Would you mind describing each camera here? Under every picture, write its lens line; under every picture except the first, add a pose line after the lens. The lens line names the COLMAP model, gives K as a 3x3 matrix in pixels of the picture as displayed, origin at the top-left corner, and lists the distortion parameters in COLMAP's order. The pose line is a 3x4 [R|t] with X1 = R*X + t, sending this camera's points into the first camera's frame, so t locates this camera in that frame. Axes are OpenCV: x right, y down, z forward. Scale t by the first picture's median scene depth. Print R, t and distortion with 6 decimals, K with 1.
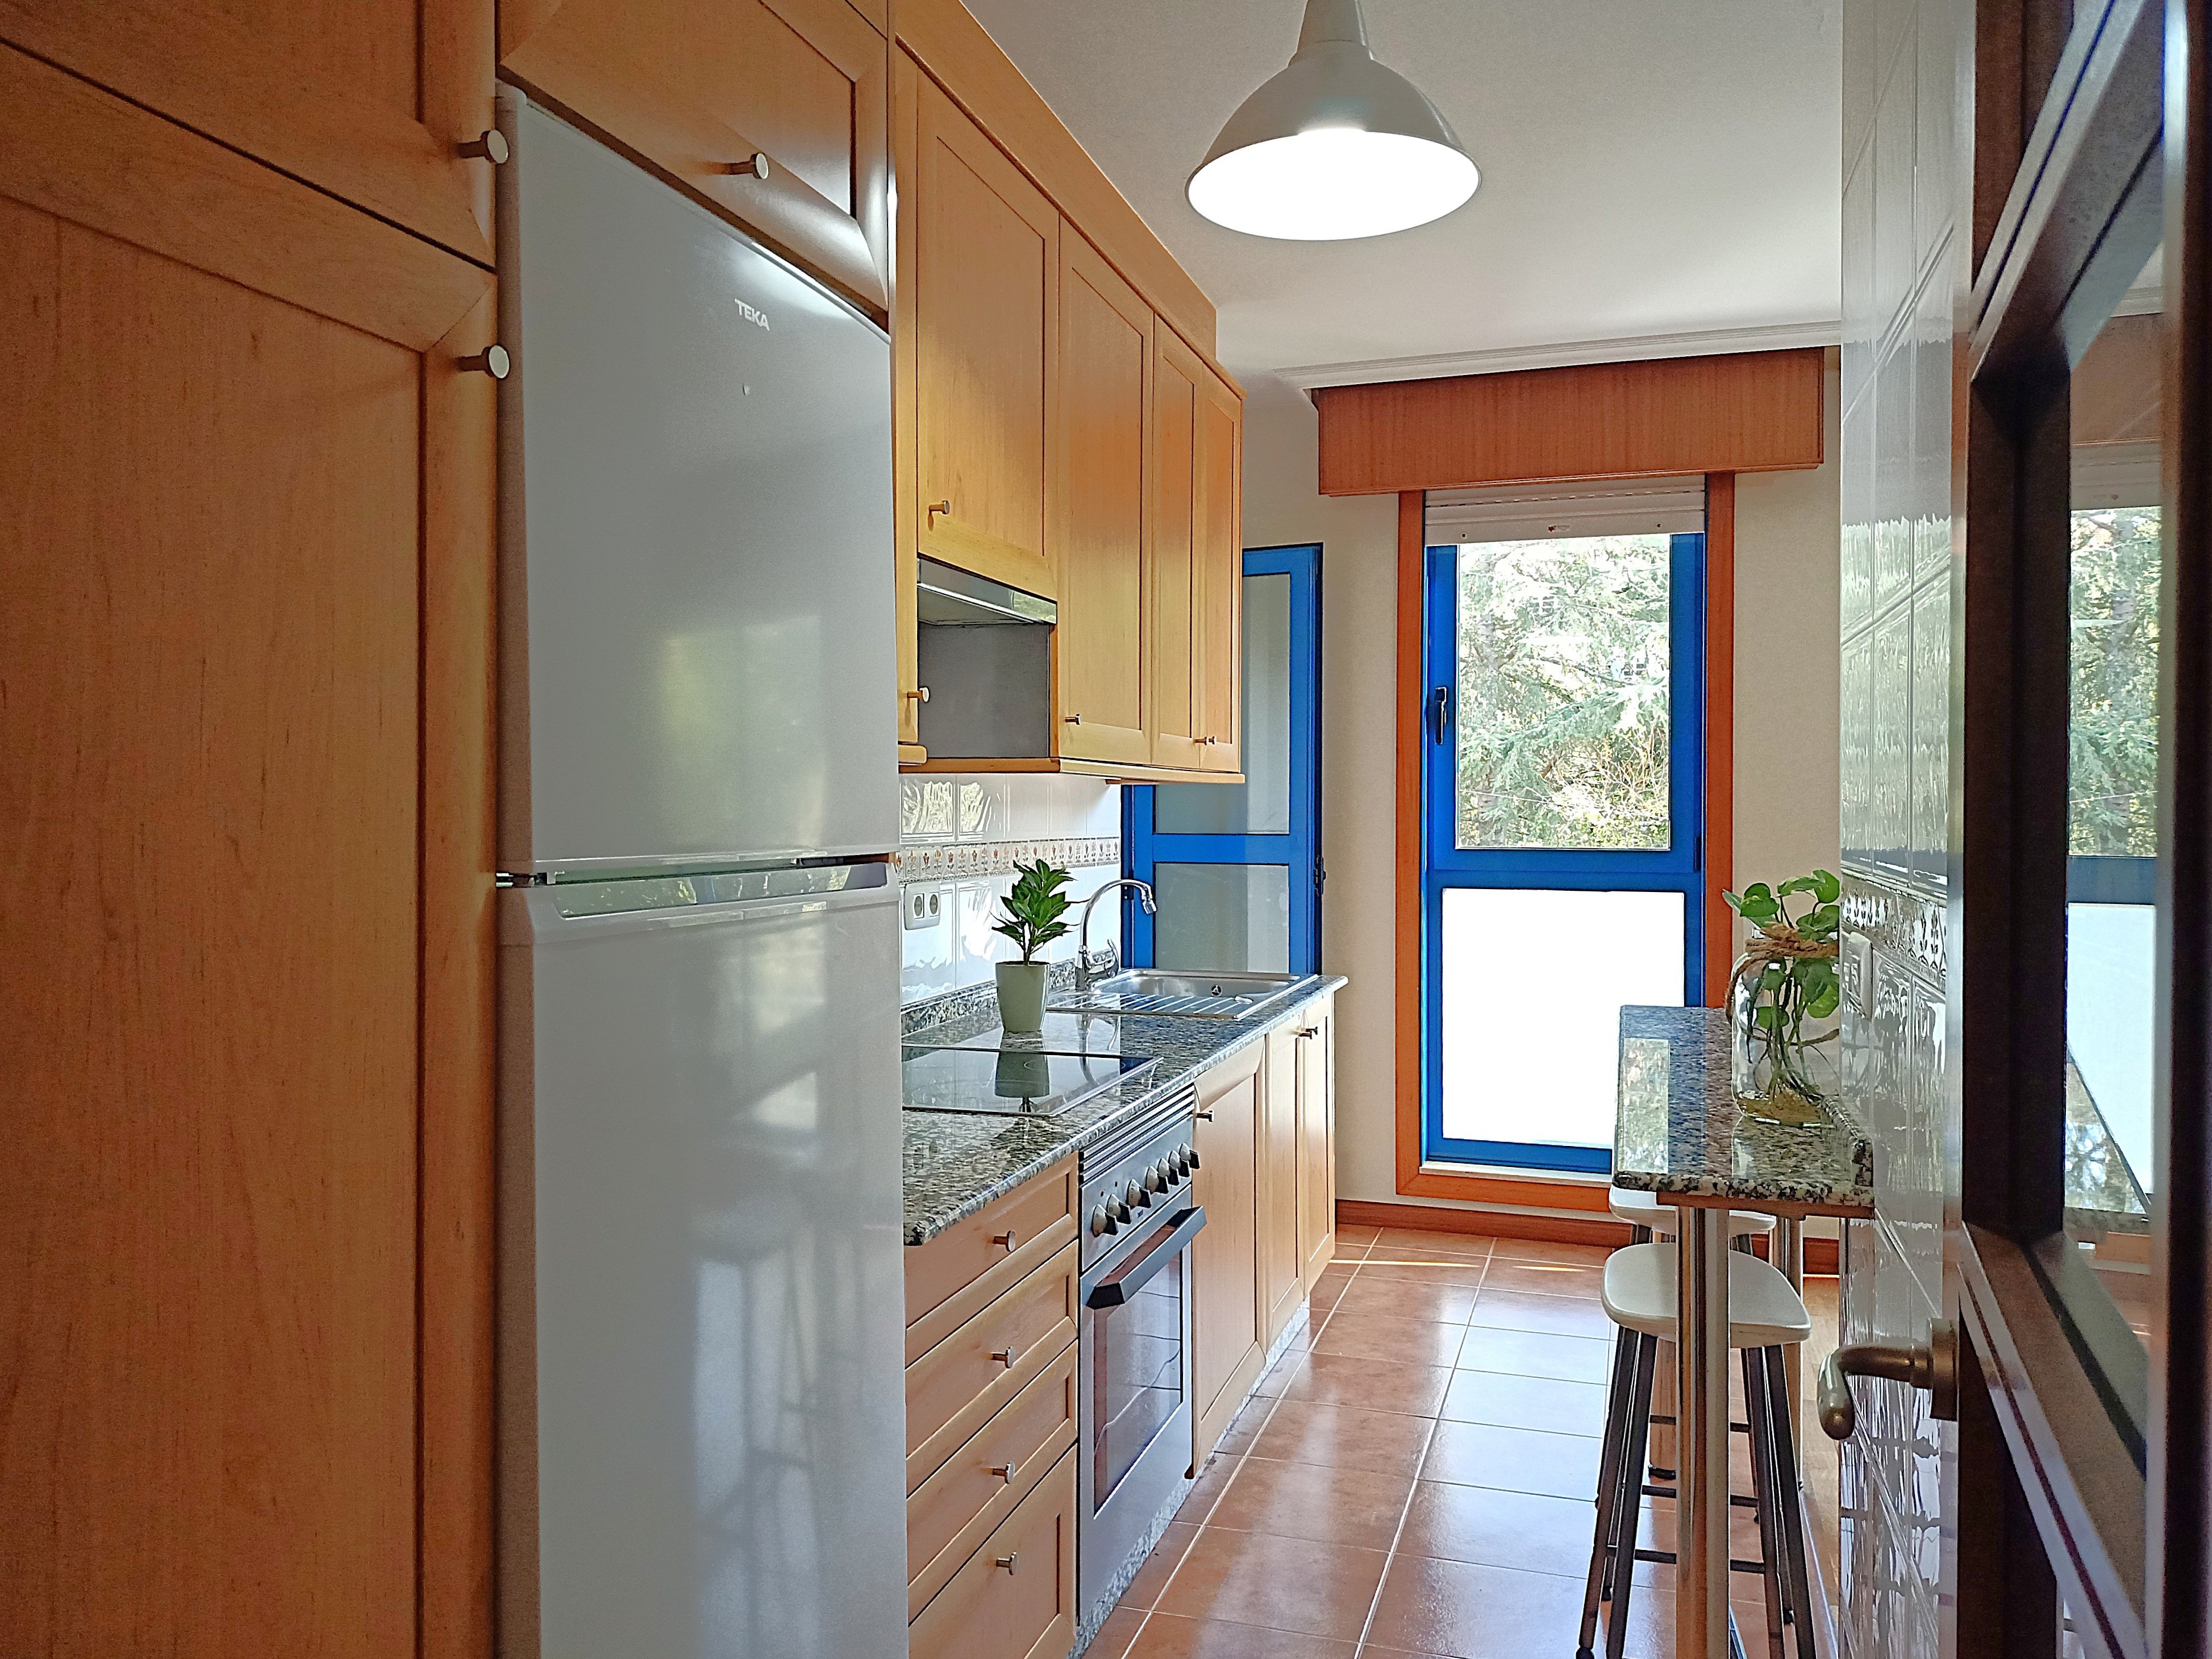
lens RADIAL K [[1664.9, 0, 1111.1], [0, 1664.9, 820.9], [0, 0, 1]] dist [0.074122, -0.094180]
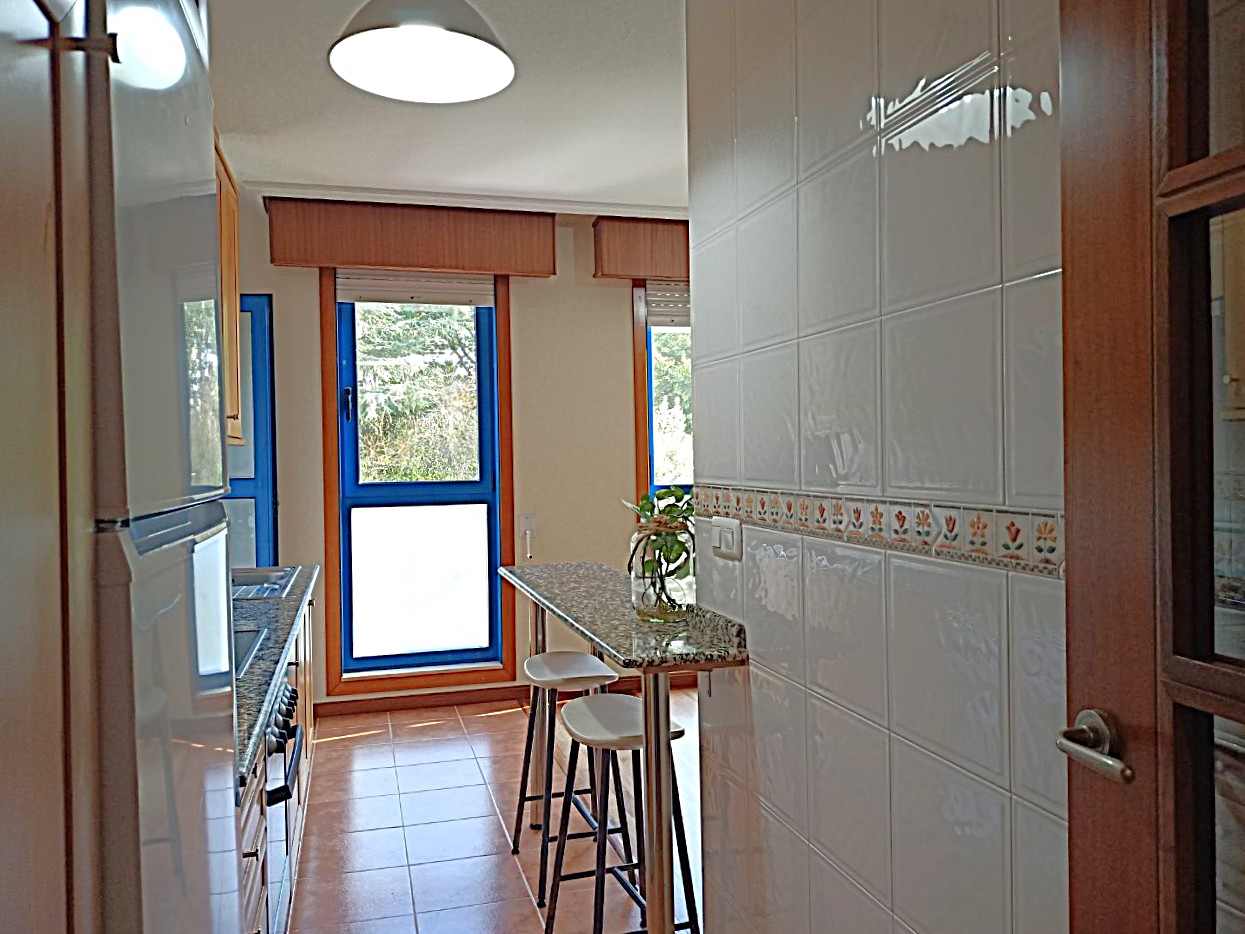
lens RADIAL K [[937.1, 0, 625.4], [0, 937.1, 462.2], [0, 0, 1]] dist [0.074122, -0.094180]
pose [[0.833239, -0.018068, 0.552617, -0.118155], [0.021642, 0.999766, 0.000056, 0.000690], [-0.552489, 0.011914, 0.833435, 0.083242]]
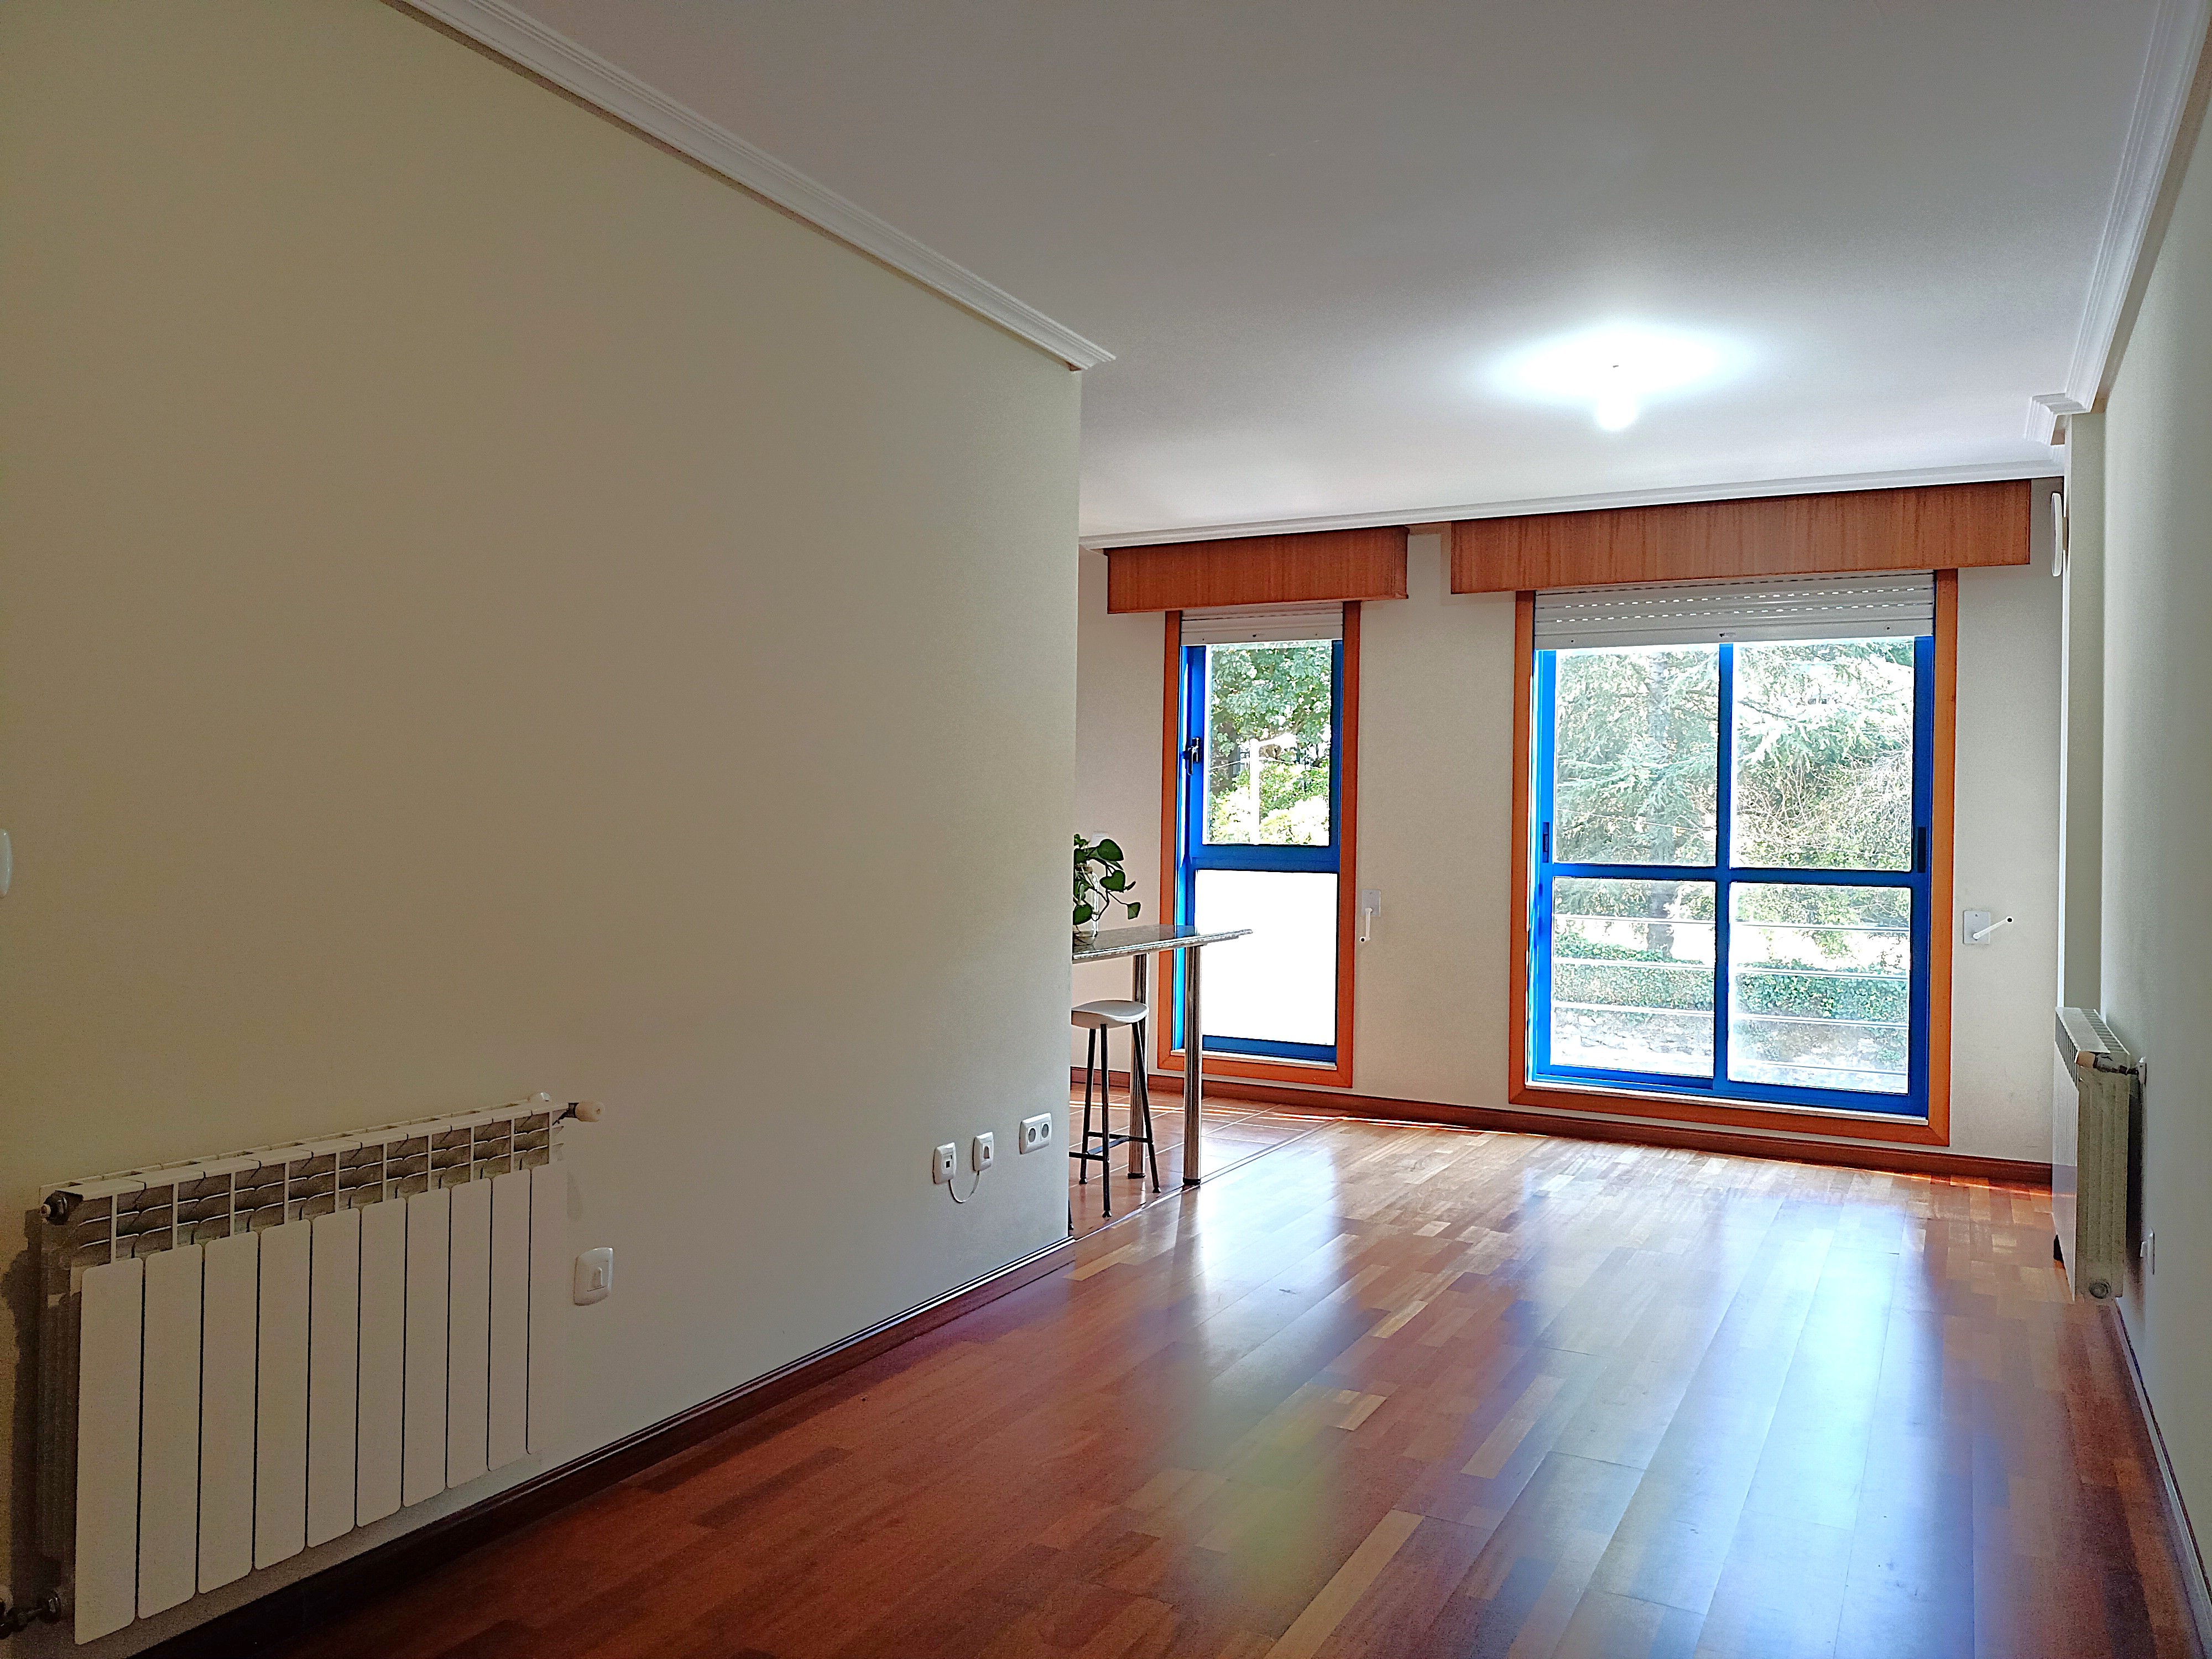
lens RADIAL K [[1625.8, 0, 1090.1], [0, 1625.8, 820.7], [0, 0, 1]] dist [0.070564, -0.131462]
pose [[0.982889, 0.014666, -0.183614, 0.485960], [-0.016622, 0.999820, -0.009121, 0.013598], [0.183447, 0.012017, 0.982956, -0.615651]]
